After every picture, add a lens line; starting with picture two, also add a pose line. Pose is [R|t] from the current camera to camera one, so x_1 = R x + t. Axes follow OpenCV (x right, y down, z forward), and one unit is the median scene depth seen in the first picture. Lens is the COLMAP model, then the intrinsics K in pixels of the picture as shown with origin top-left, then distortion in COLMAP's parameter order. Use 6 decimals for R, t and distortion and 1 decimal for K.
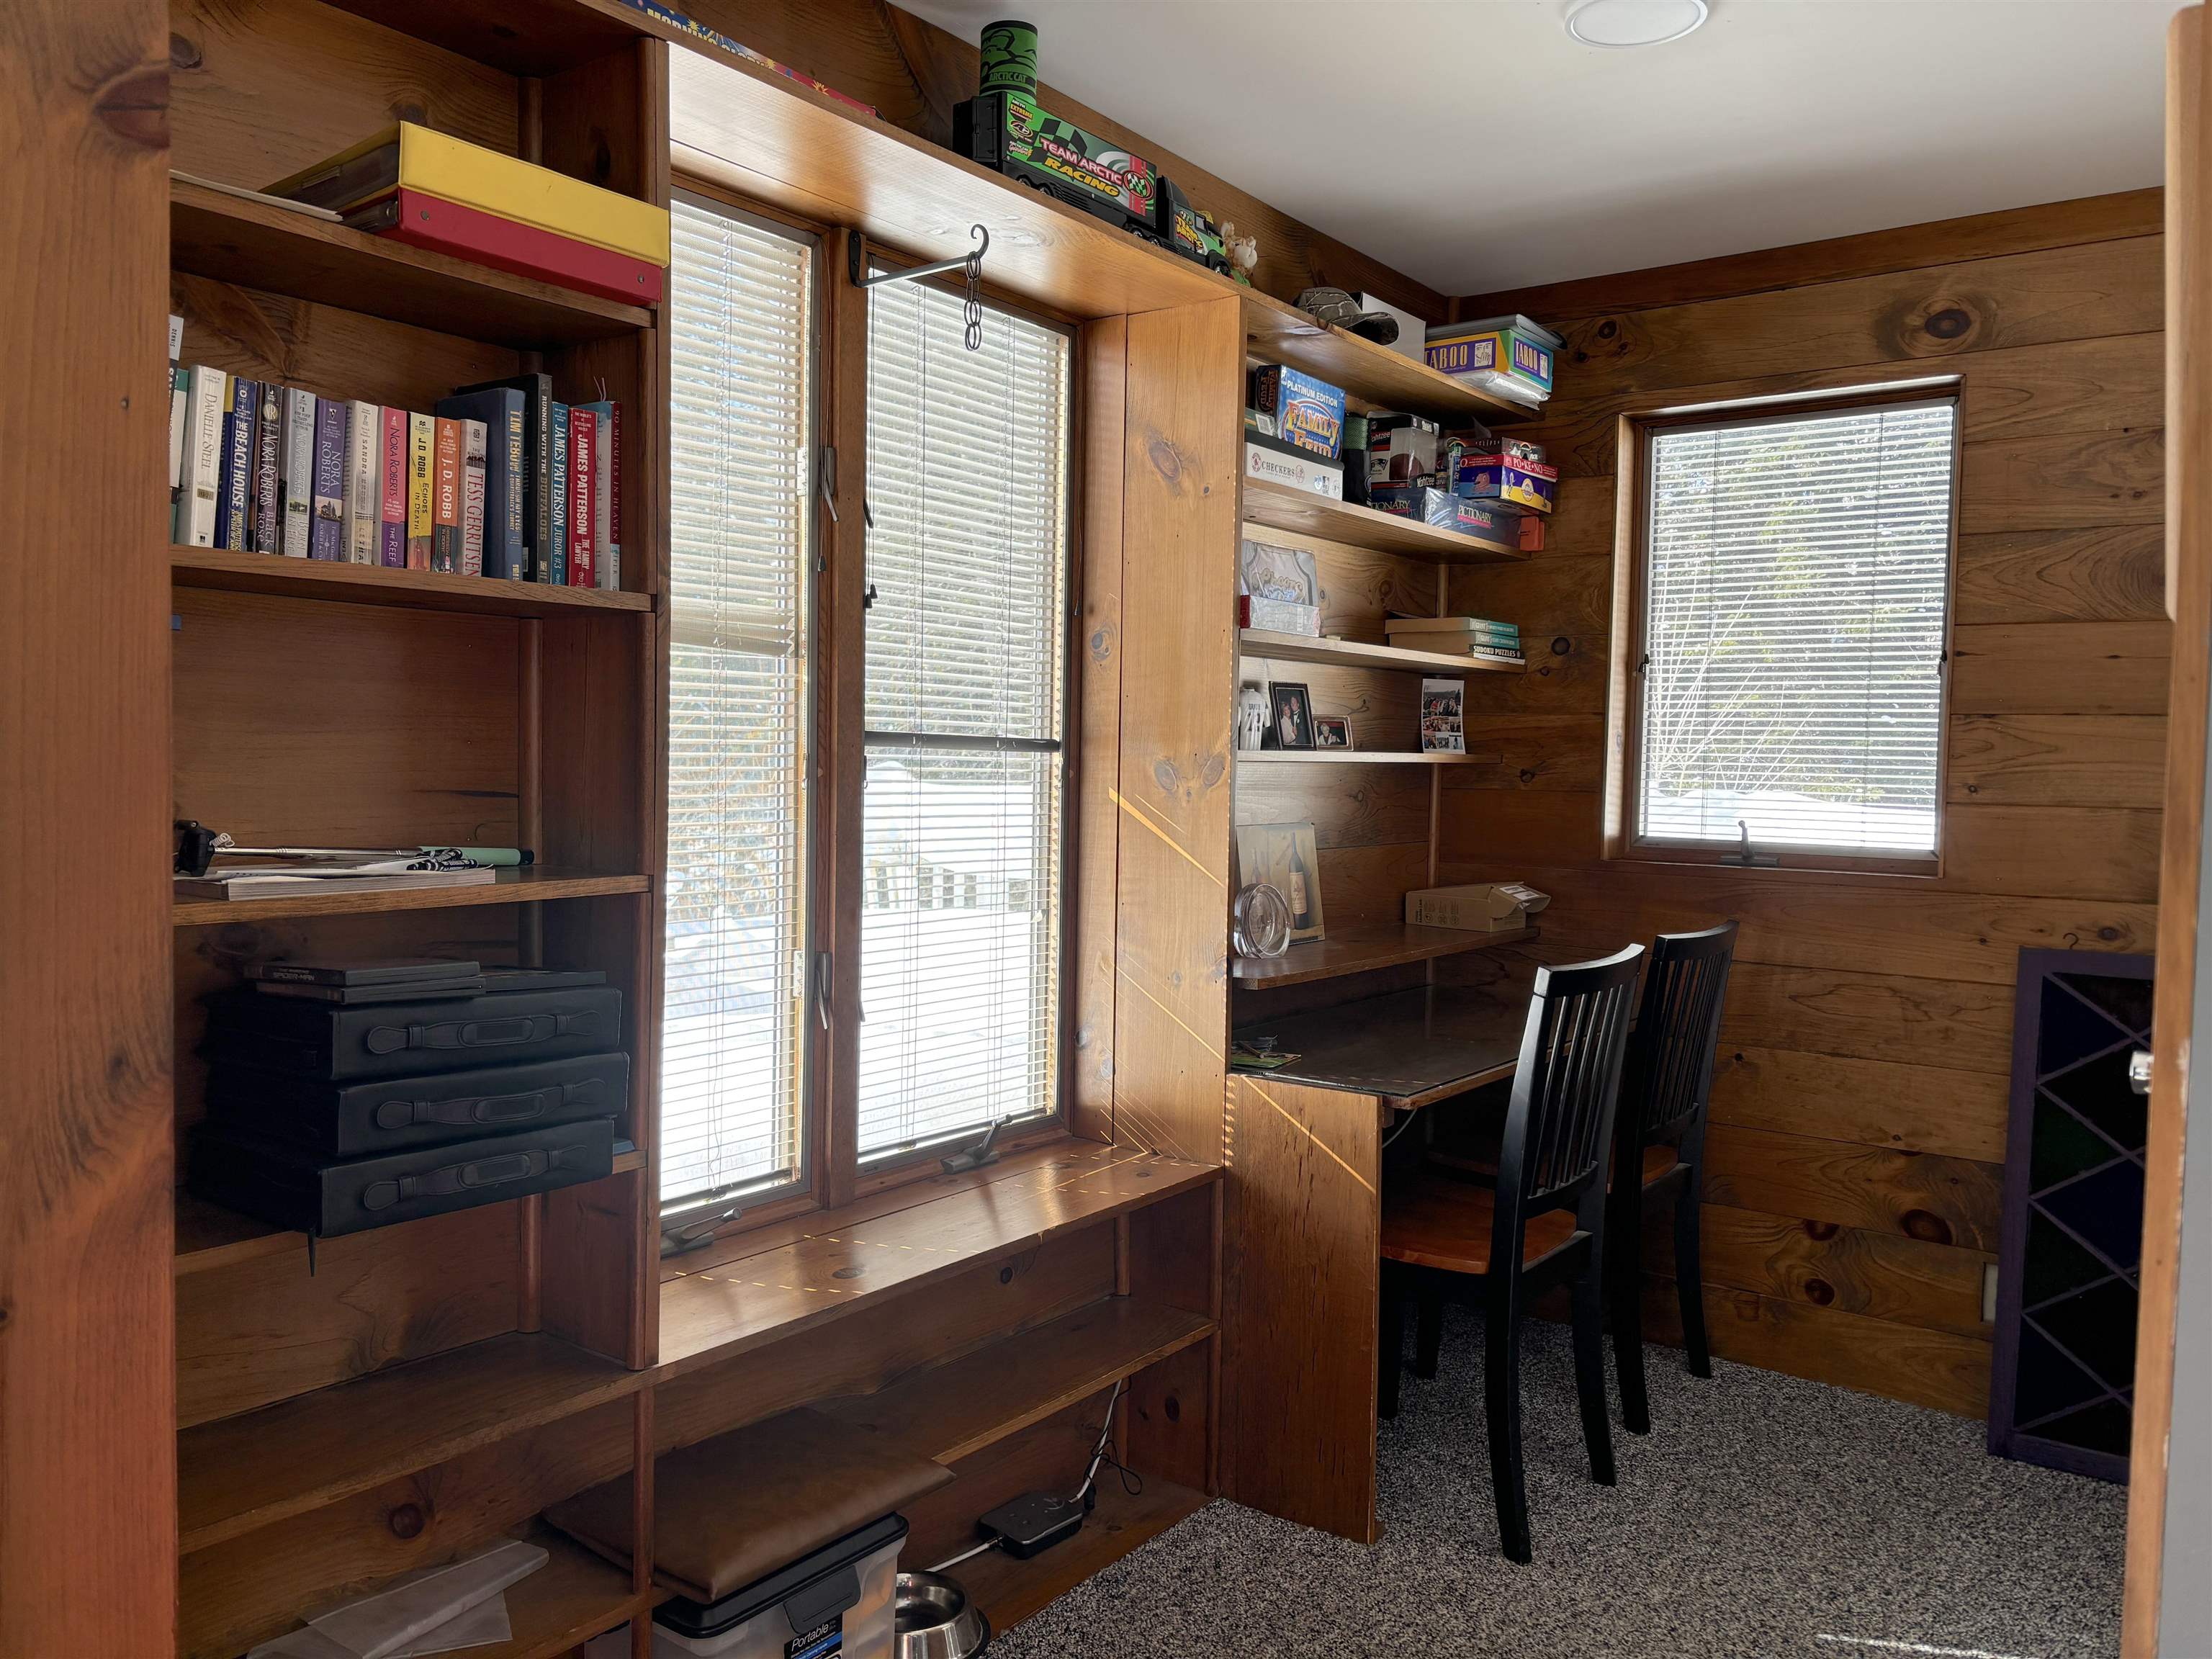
lens RADIAL K [[1675.7, 0, 1109.3], [0, 1675.7, 825.2], [0, 0, 1]] dist [0.028846, -0.013268]
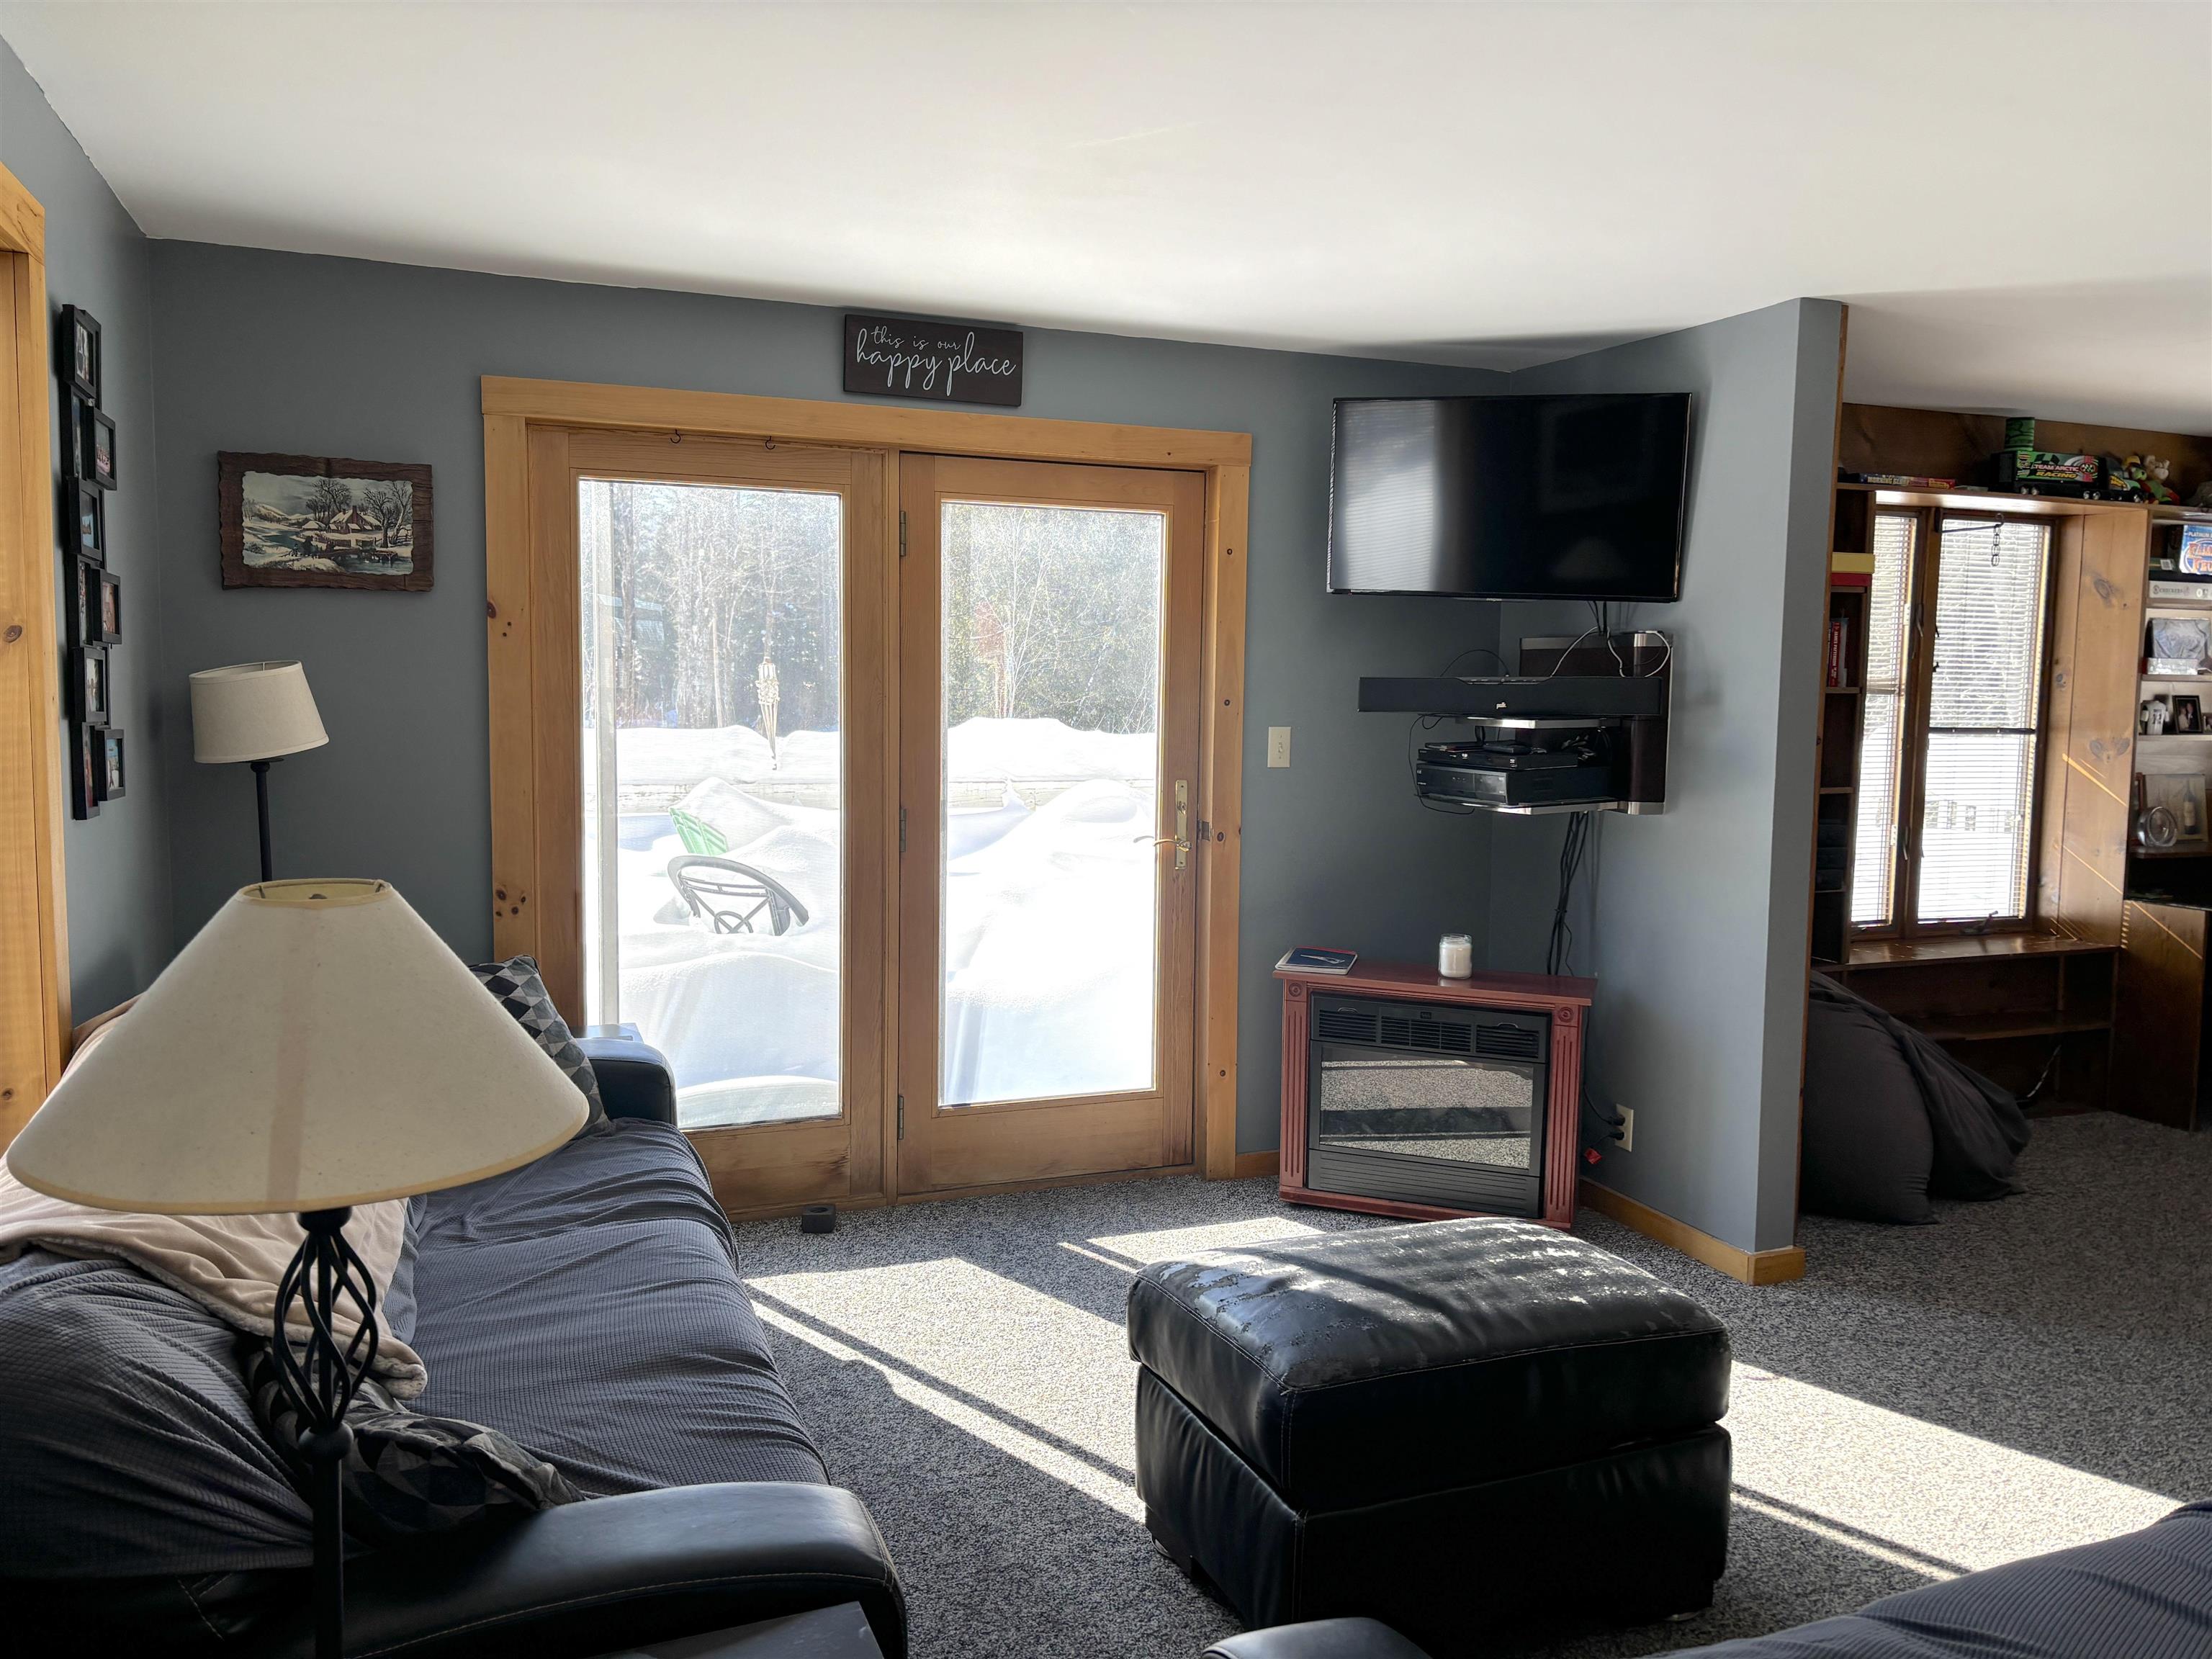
lens RADIAL K [[1675.7, 0, 1112.3], [0, 1675.7, 819.8], [0, 0, 1]] dist [0.028846, -0.013268]
pose [[0.852468, 0.041731, -0.521112, 0.086982], [-0.021285, 0.998753, 0.045161, -0.011054], [0.522347, -0.027407, 0.852293, -1.298524]]
